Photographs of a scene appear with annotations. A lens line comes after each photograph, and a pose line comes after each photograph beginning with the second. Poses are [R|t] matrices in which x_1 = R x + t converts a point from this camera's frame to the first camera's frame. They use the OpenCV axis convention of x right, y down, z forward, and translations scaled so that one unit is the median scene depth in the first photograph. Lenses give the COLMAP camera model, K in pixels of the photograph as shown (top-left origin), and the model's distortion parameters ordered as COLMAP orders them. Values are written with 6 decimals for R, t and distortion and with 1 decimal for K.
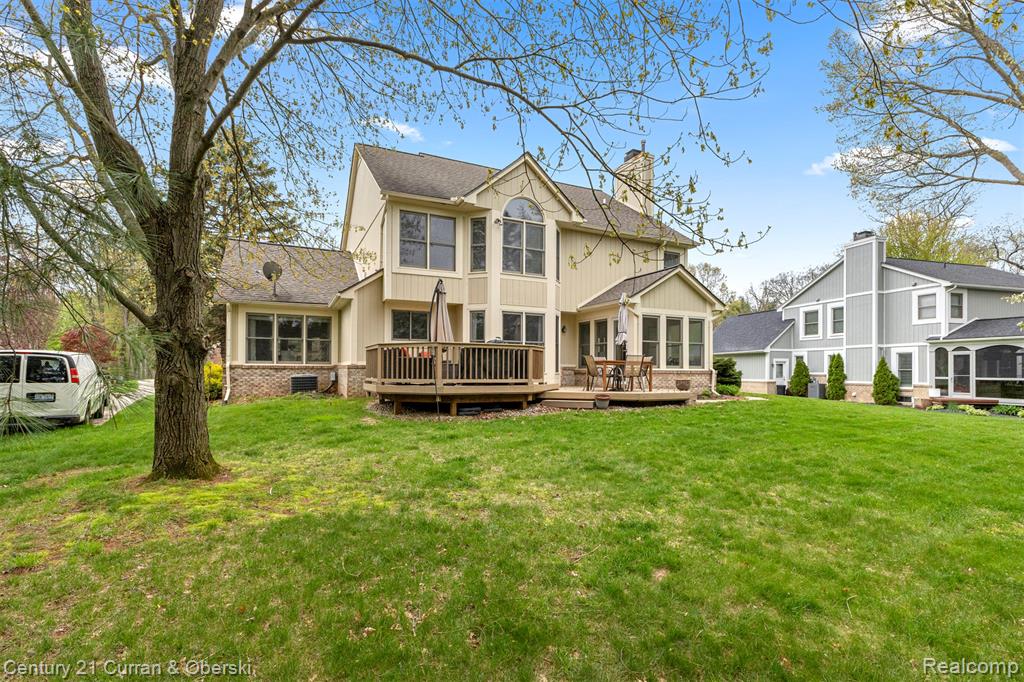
lens RADIAL K [[479.4, 0, 509.0], [0, 479.4, 365.8], [0, 0, 1]] dist [-0.002523, -0.000093]
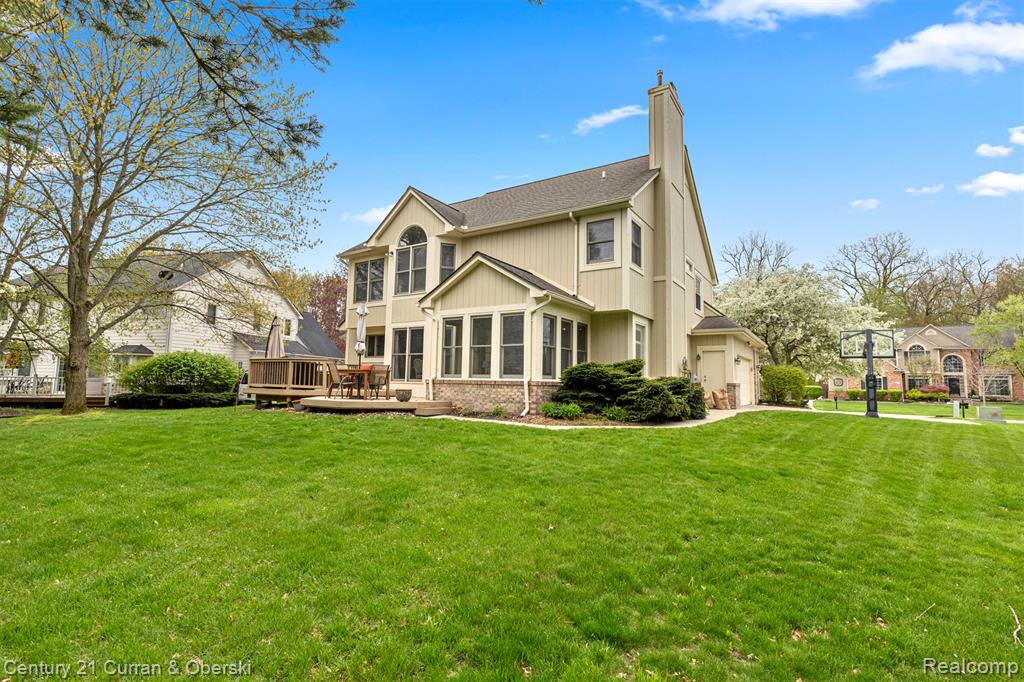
lens RADIAL K [[494.4, 0, 510.2], [0, 494.4, 334.2], [0, 0, 1]] dist [-0.000758, 0.000056]
pose [[0.504351, -0.082859, -0.859514, 1.140819], [-0.008942, 0.994831, -0.101151, 0.016812], [0.863453, 0.058702, 0.501003, 0.643597]]
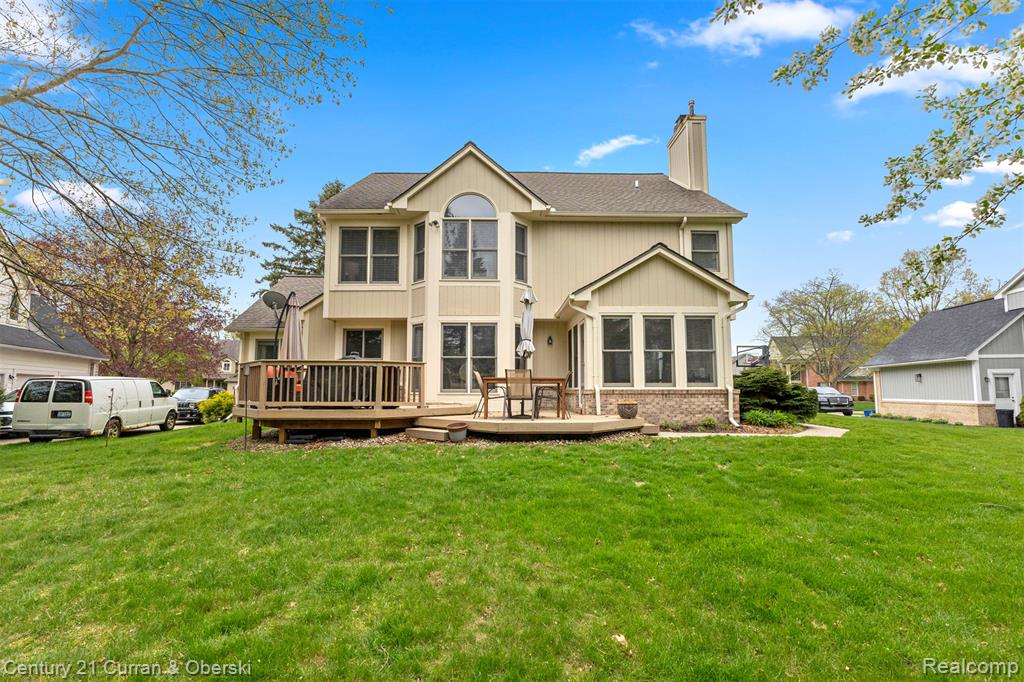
lens RADIAL K [[468.9, 0, 514.7], [0, 468.9, 349.2], [0, 0, 1]] dist [-0.013355, -0.000031]
pose [[0.909290, -0.042282, -0.414010, 0.456468], [0.010092, 0.996773, -0.079634, 0.003170], [0.416041, 0.068232, 0.906782, 0.281688]]
